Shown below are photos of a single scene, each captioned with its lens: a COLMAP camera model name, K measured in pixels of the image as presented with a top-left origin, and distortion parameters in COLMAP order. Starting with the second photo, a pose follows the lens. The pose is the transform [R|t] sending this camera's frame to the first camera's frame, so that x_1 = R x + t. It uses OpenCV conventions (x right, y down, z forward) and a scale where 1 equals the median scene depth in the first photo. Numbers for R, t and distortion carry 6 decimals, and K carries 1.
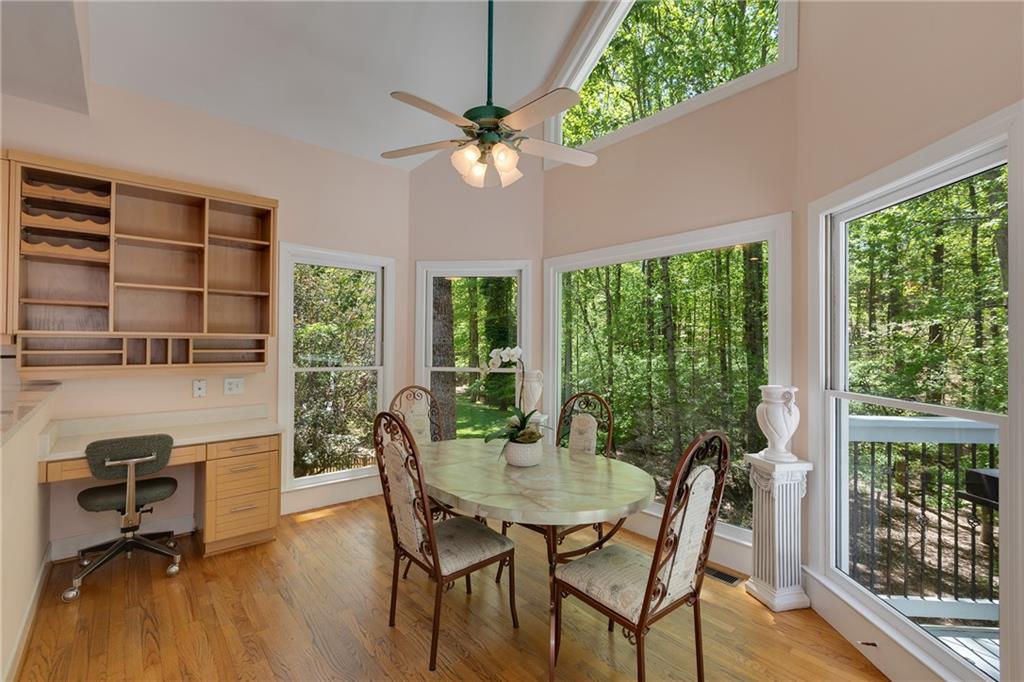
lens RADIAL K [[457.5, 0, 510.1], [0, 457.5, 337.6], [0, 0, 1]] dist [0.022656, -0.010237]
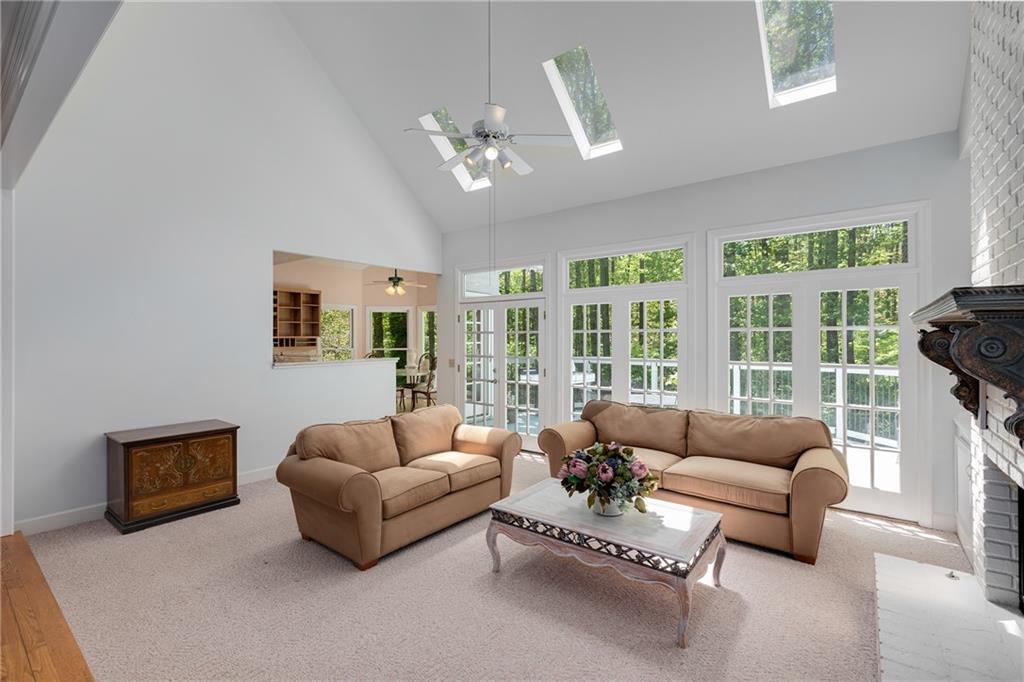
lens RADIAL K [[457.5, 0, 510.1], [0, 457.5, 337.6], [0, 0, 1]] dist [0.022656, -0.010237]
pose [[0.974791, -0.005328, 0.223055, 0.019237], [0.003831, 0.999967, 0.007143, -0.015962], [-0.223086, -0.006108, 0.974780, -2.151852]]
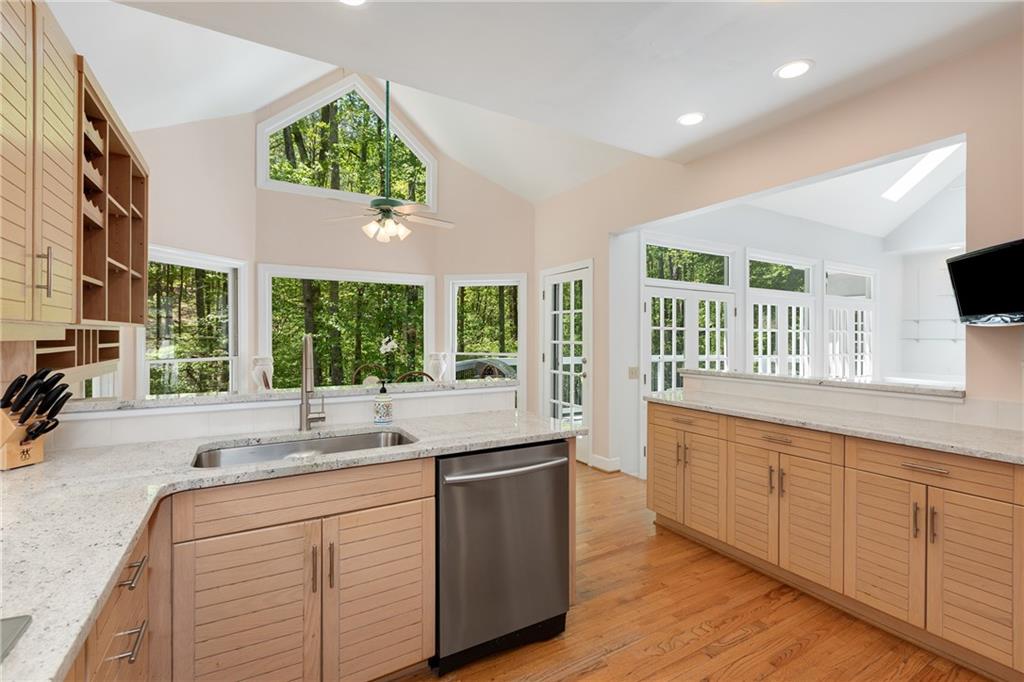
lens RADIAL K [[457.5, 0, 510.1], [0, 457.5, 337.6], [0, 0, 1]] dist [0.022656, -0.010237]
pose [[0.175236, -0.007314, 0.984499, -1.229731], [-0.012253, 0.999879, 0.009609, 0.000508], [-0.984450, -0.013747, 0.175125, 0.194438]]
